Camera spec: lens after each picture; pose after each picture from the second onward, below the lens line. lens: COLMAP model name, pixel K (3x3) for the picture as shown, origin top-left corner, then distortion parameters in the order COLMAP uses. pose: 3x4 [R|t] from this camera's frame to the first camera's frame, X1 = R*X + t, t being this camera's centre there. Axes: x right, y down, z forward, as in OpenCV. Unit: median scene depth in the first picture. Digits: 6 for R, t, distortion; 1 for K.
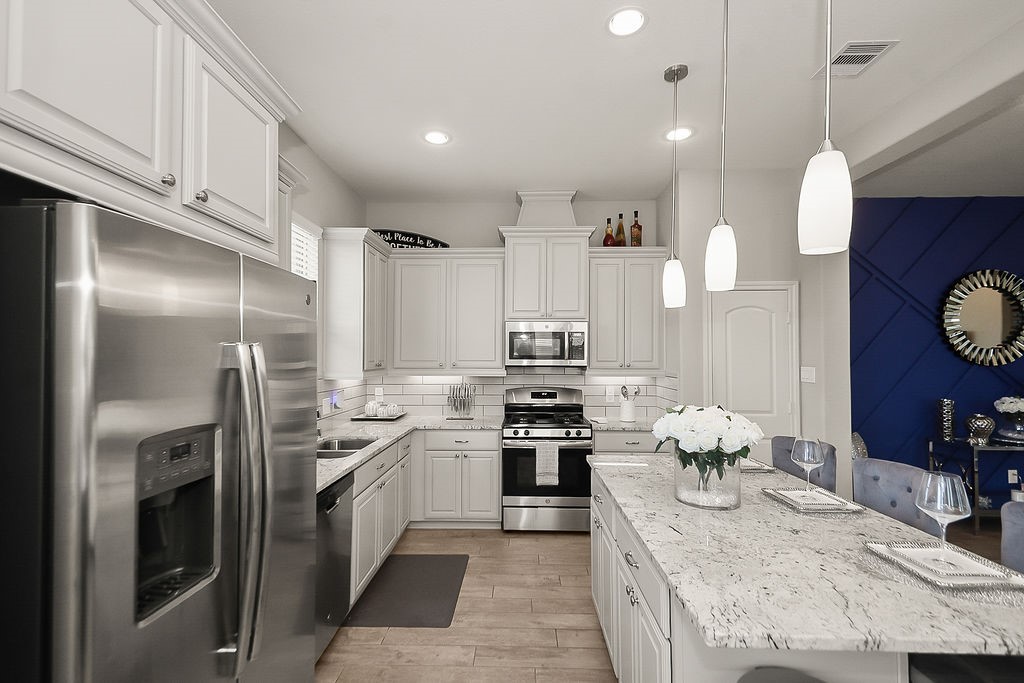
lens RADIAL K [[454.1, 0, 504.3], [0, 454.1, 345.3], [0, 0, 1]] dist [0.023786, -0.005543]
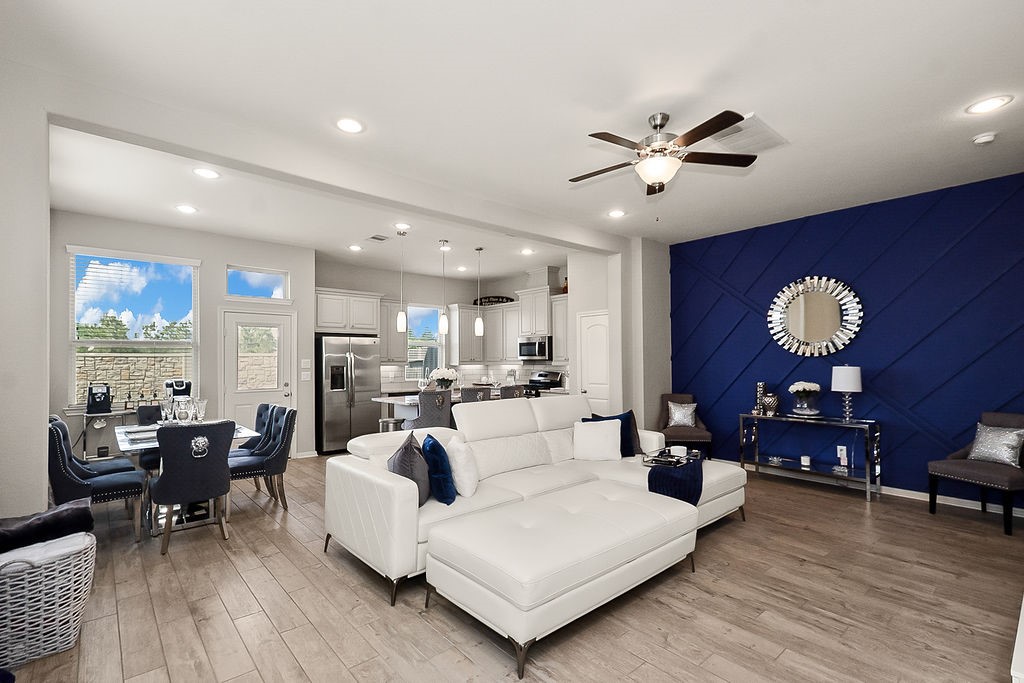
lens RADIAL K [[454.1, 0, 493.8], [0, 454.1, 347.5], [0, 0, 1]] dist [0.023786, -0.005543]
pose [[0.667537, -0.028741, -0.744022, 1.487438], [0.024937, 0.999557, -0.016239, 0.021705], [0.744159, -0.007713, 0.667958, -0.443974]]
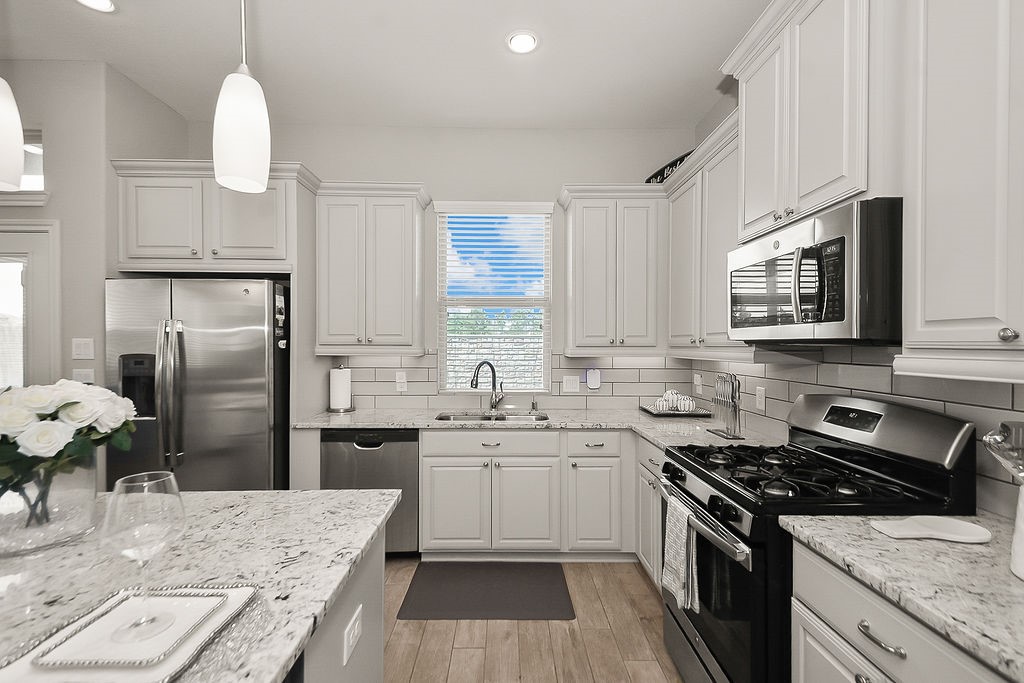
lens RADIAL K [[417.3, 0, 517.2], [0, 417.3, 345.6], [0, 0, 1]] dist [-0.000390, -0.000019]
pose [[0.061731, -0.005773, -0.998076, 0.464325], [0.020229, 0.999785, -0.004532, 0.048547], [0.997888, -0.019910, 0.061835, 0.775655]]
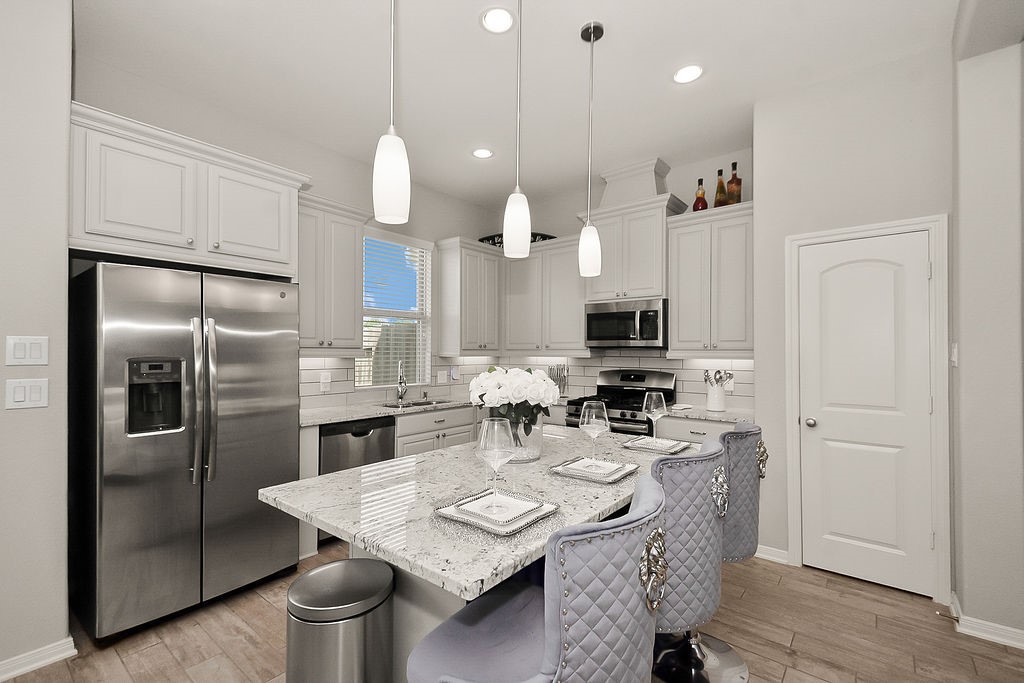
lens RADIAL K [[454.1, 0, 506.8], [0, 454.1, 350.4], [0, 0, 1]] dist [0.023786, -0.005543]
pose [[0.789780, -0.000883, -0.613389, 0.517214], [0.013140, 0.999794, 0.015481, 0.035527], [0.613249, -0.020286, 0.789629, 0.074071]]
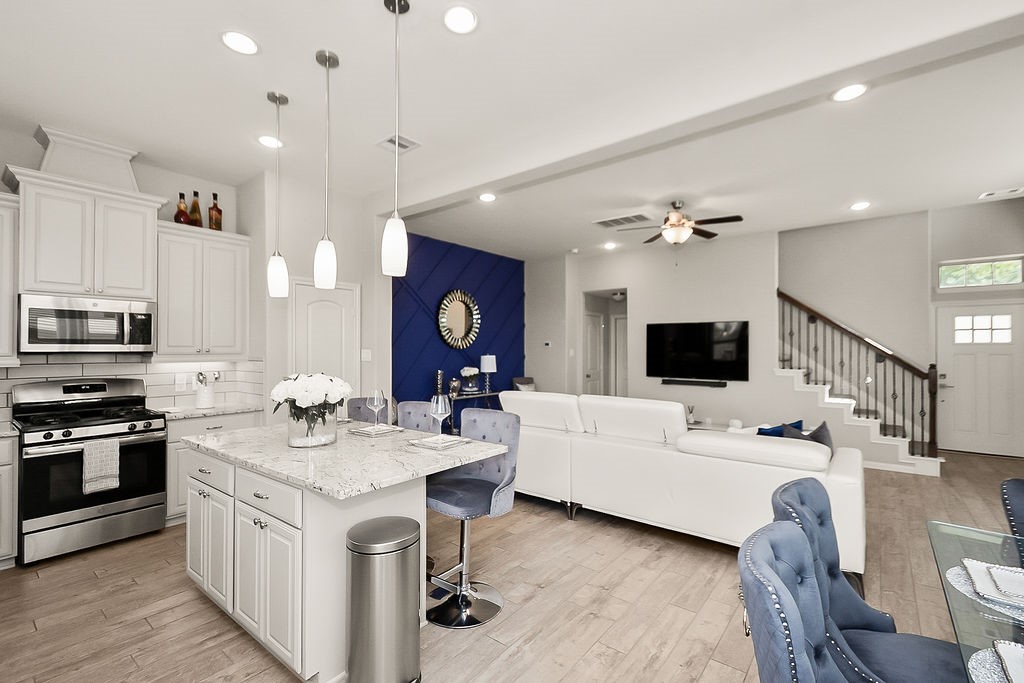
lens RADIAL K [[454.1, 0, 512.2], [0, 454.1, 345.8], [0, 0, 1]] dist [0.023786, -0.005543]
pose [[0.602203, -0.000073, 0.798343, -0.125014], [-0.015604, 0.999808, 0.011861, 0.012423], [-0.798191, -0.019600, 0.602086, -0.122153]]
